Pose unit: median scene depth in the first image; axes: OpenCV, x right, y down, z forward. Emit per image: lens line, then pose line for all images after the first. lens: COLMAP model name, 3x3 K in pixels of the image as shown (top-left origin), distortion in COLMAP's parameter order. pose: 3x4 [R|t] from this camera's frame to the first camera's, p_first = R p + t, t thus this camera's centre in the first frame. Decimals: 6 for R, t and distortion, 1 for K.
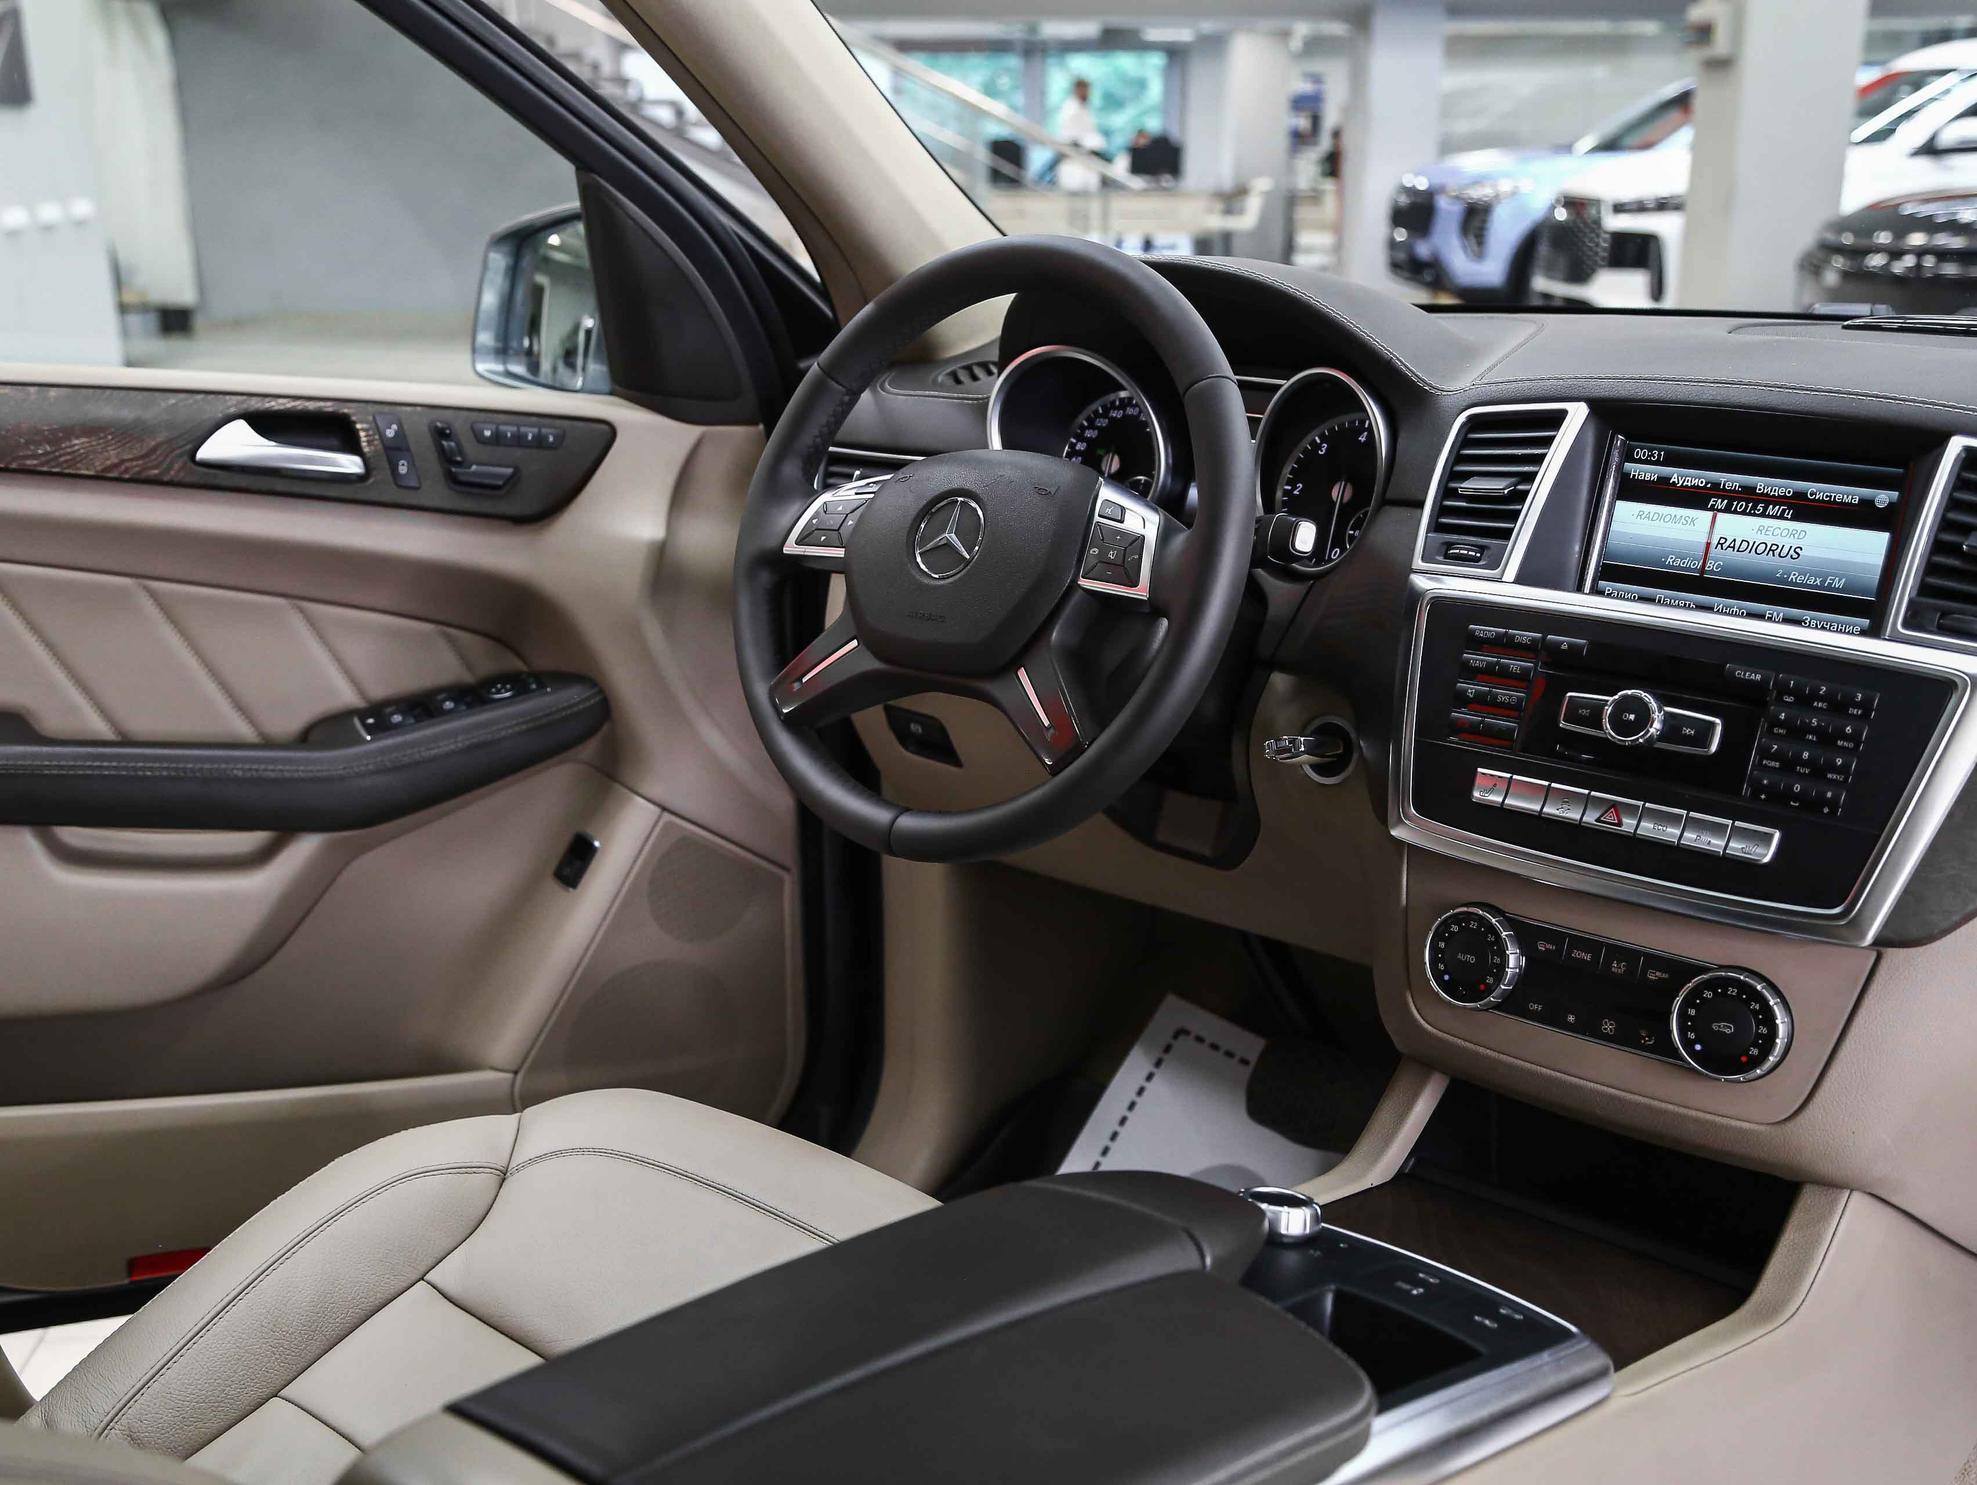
lens RADIAL K [[2258.5, 0, 988.5], [0, 2258.5, 742.5], [0, 0, 1]] dist [0.020027, 0.003023]
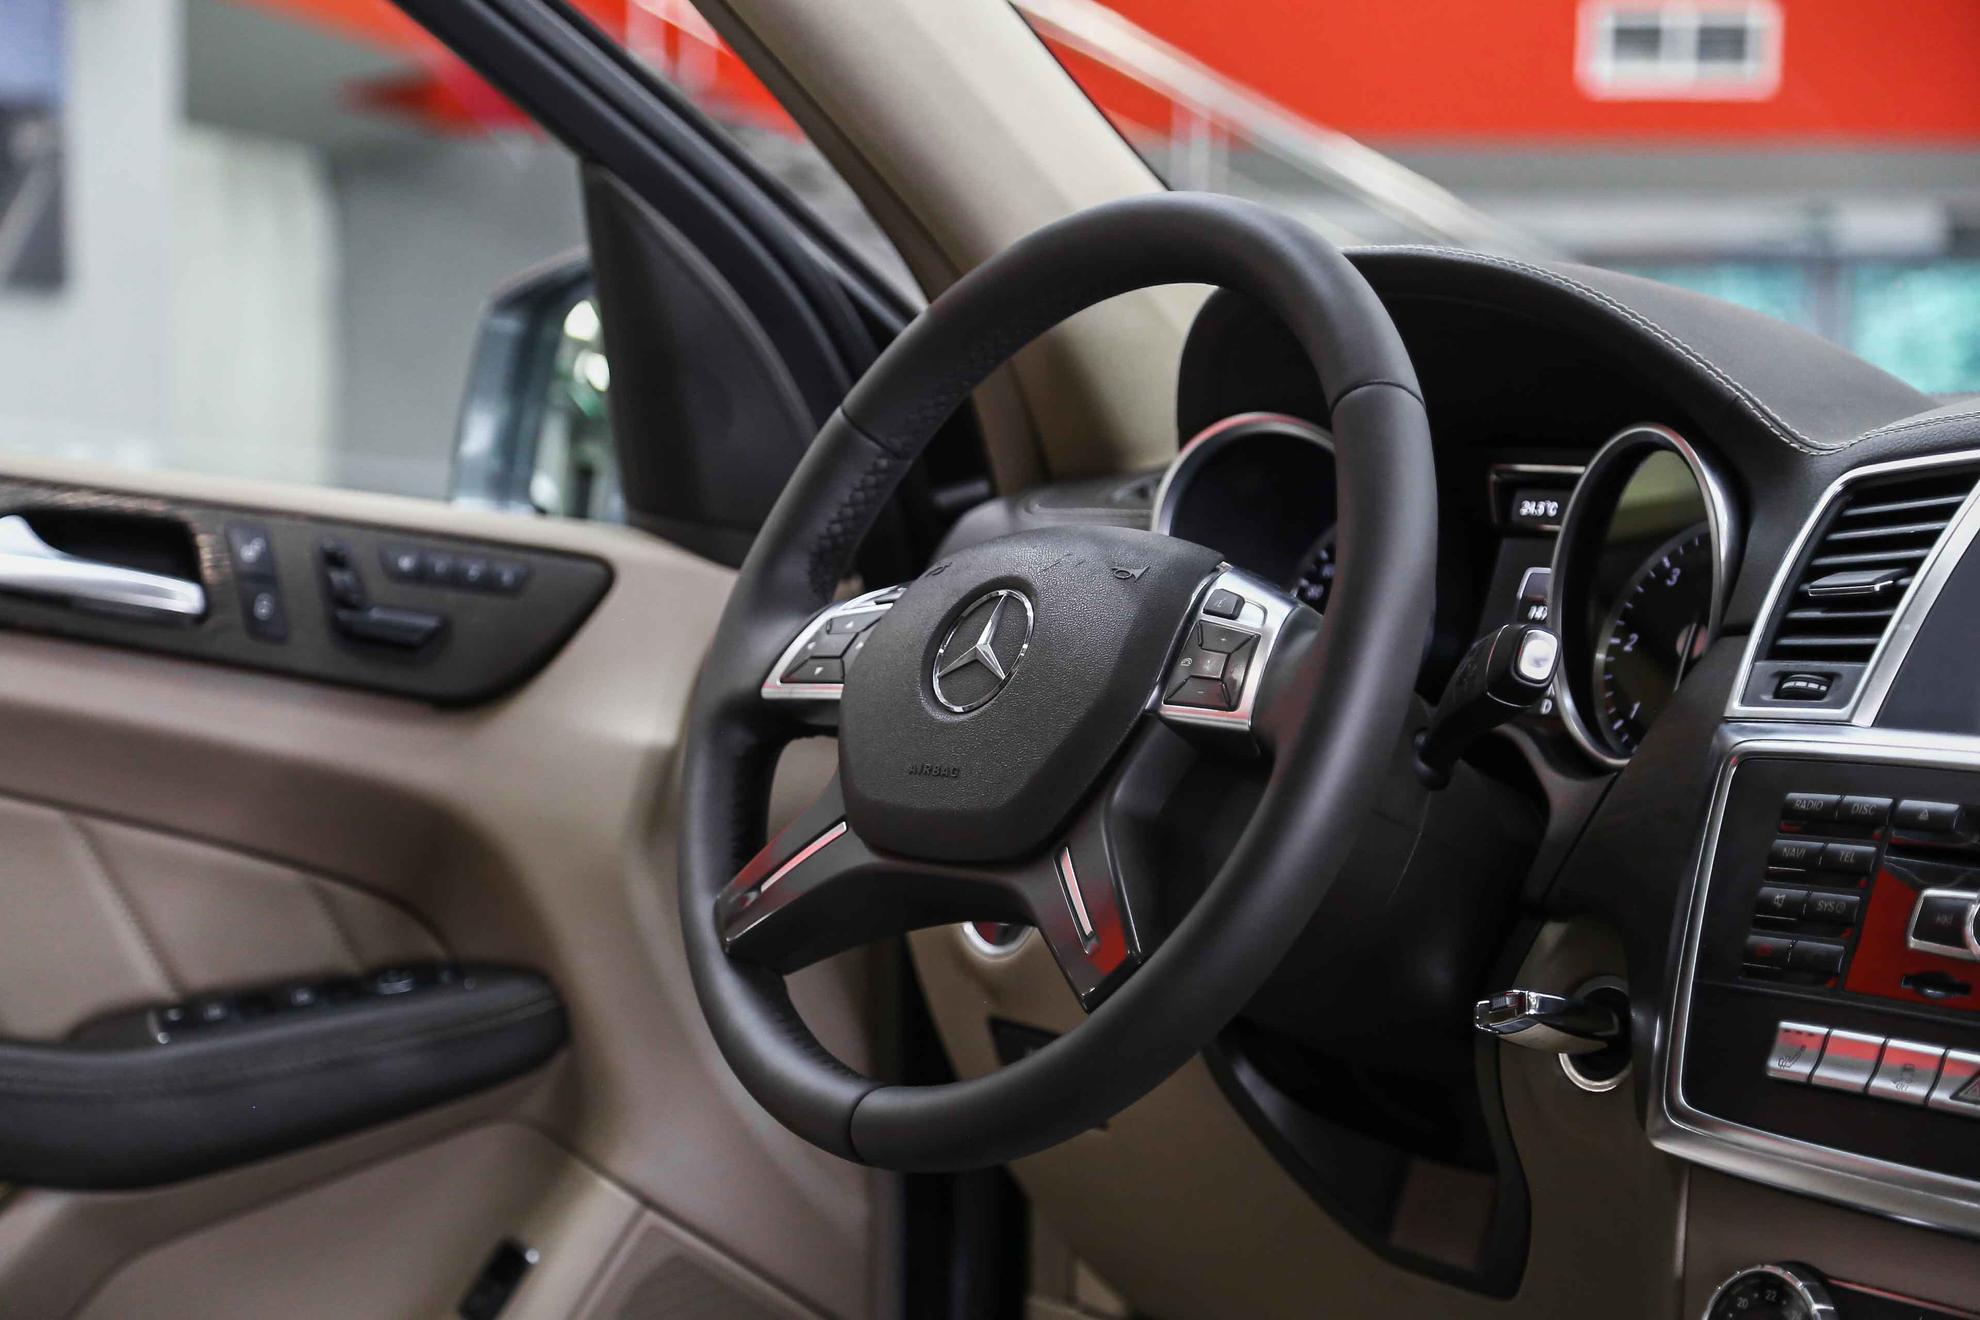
lens RADIAL K [[4181.2, 0, 990.0], [0, 4181.2, 660.0], [0, 0, 1]] dist [0.336764, 0.119365]
pose [[0.981126, 0.033404, -0.190464, 0.206511], [-0.072962, 0.976112, -0.204652, 0.149530], [0.179078, 0.214686, 0.960126, -0.111059]]
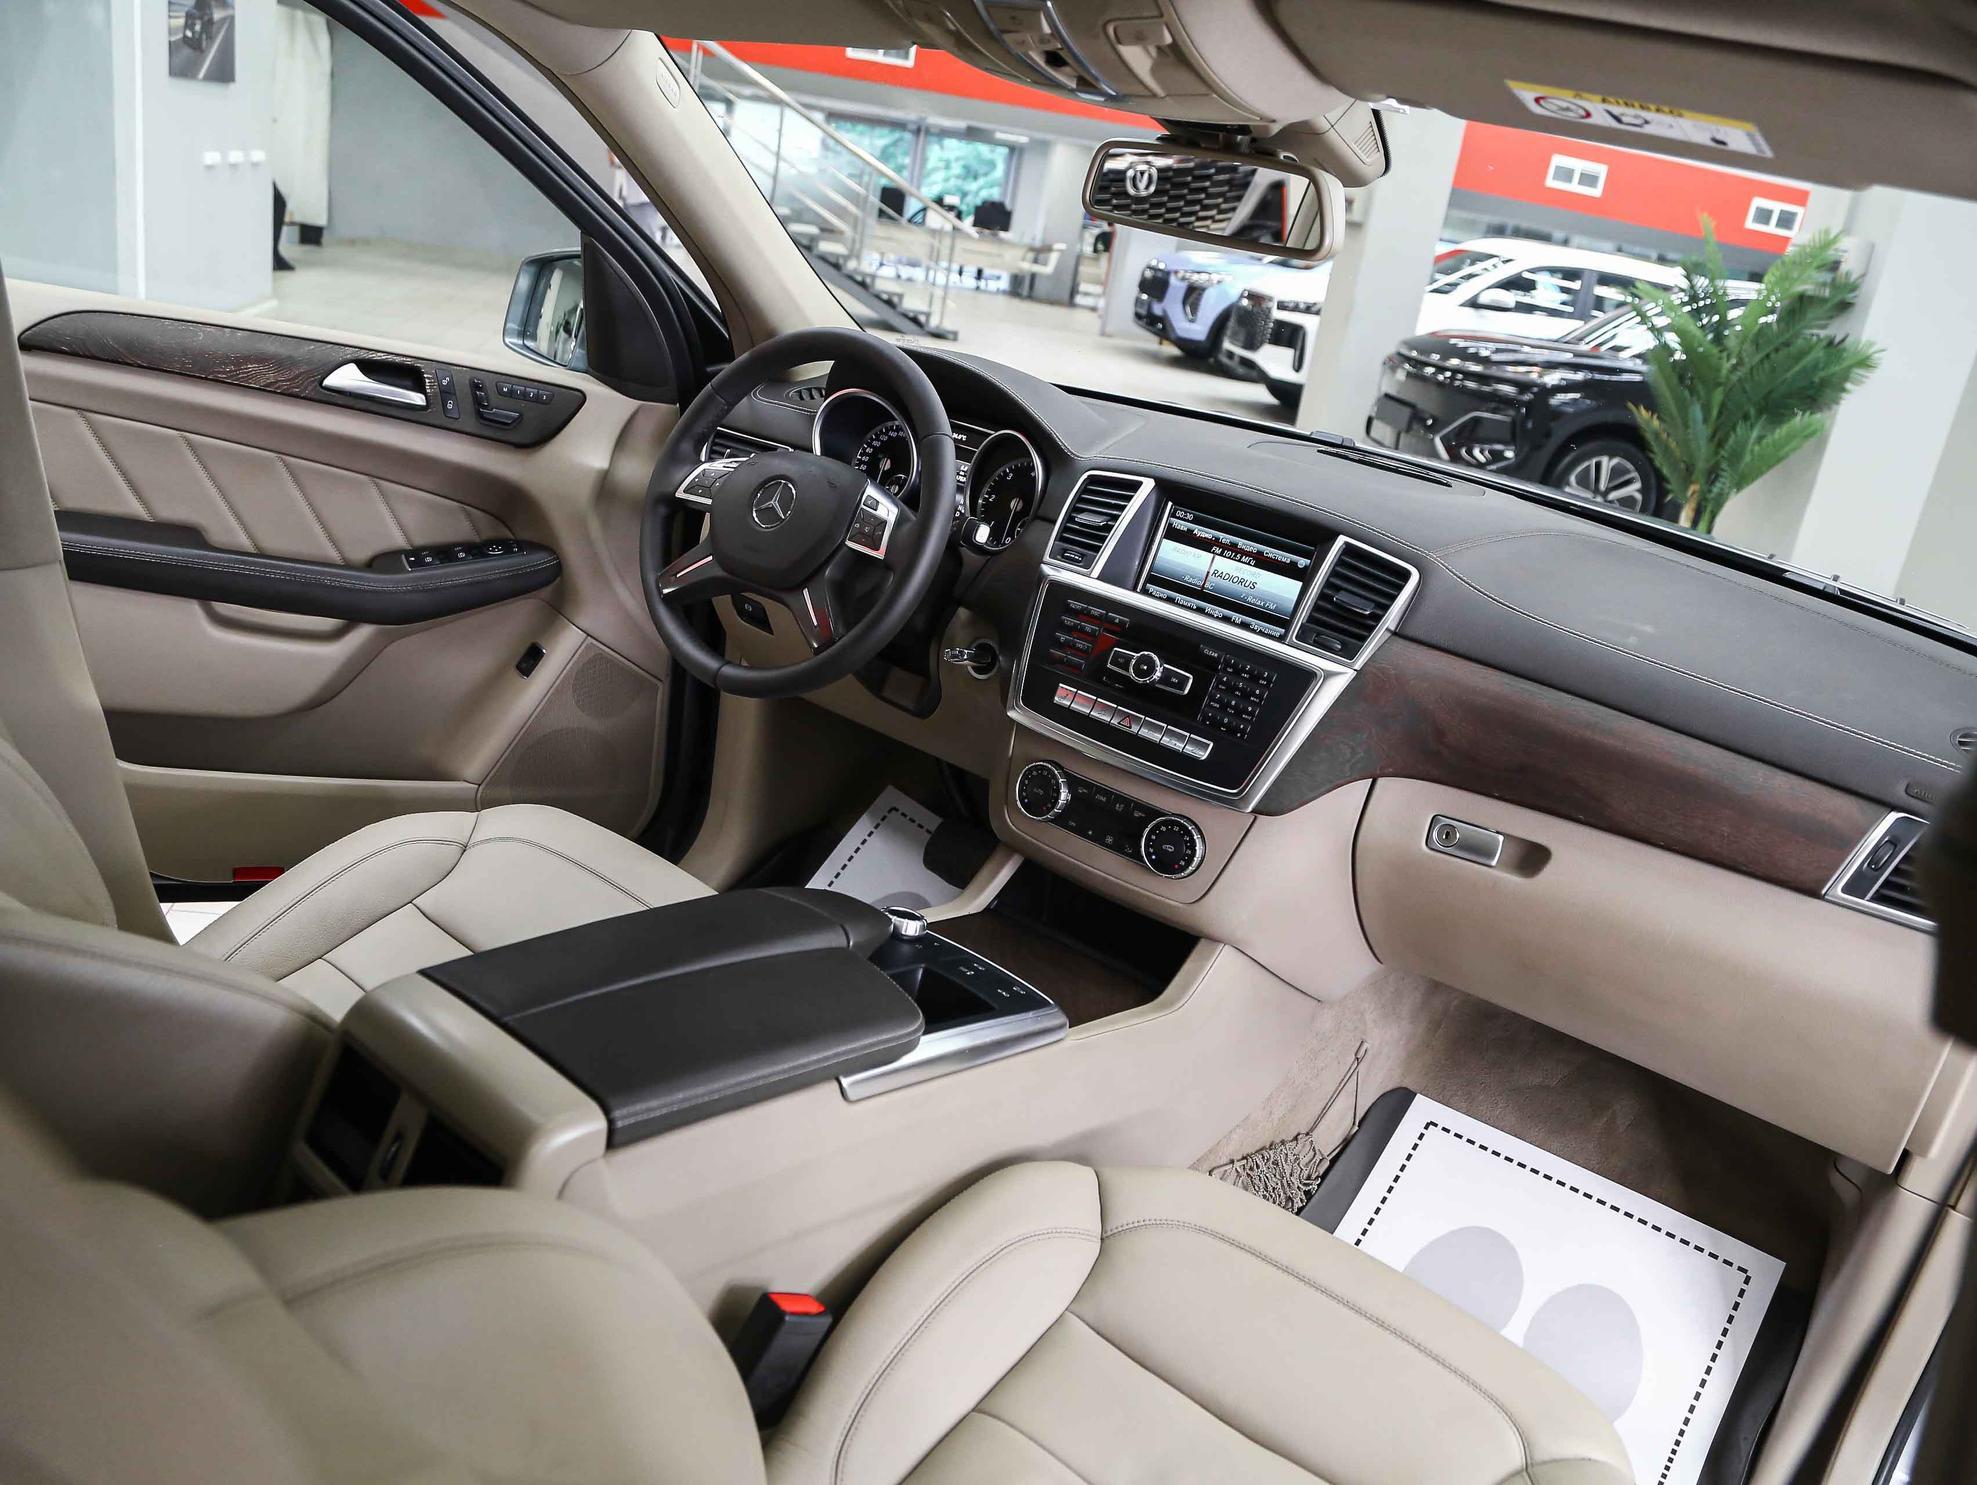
lens RADIAL K [[1535.1, 0, 988.5], [0, 1535.1, 742.5], [0, 0, 1]] dist [-0.104052, 0.013003]
pose [[0.986173, 0.123395, 0.110622, 0.036069], [-0.133155, 0.987388, 0.085647, -0.034919], [-0.098658, -0.099192, 0.990165, -0.148686]]
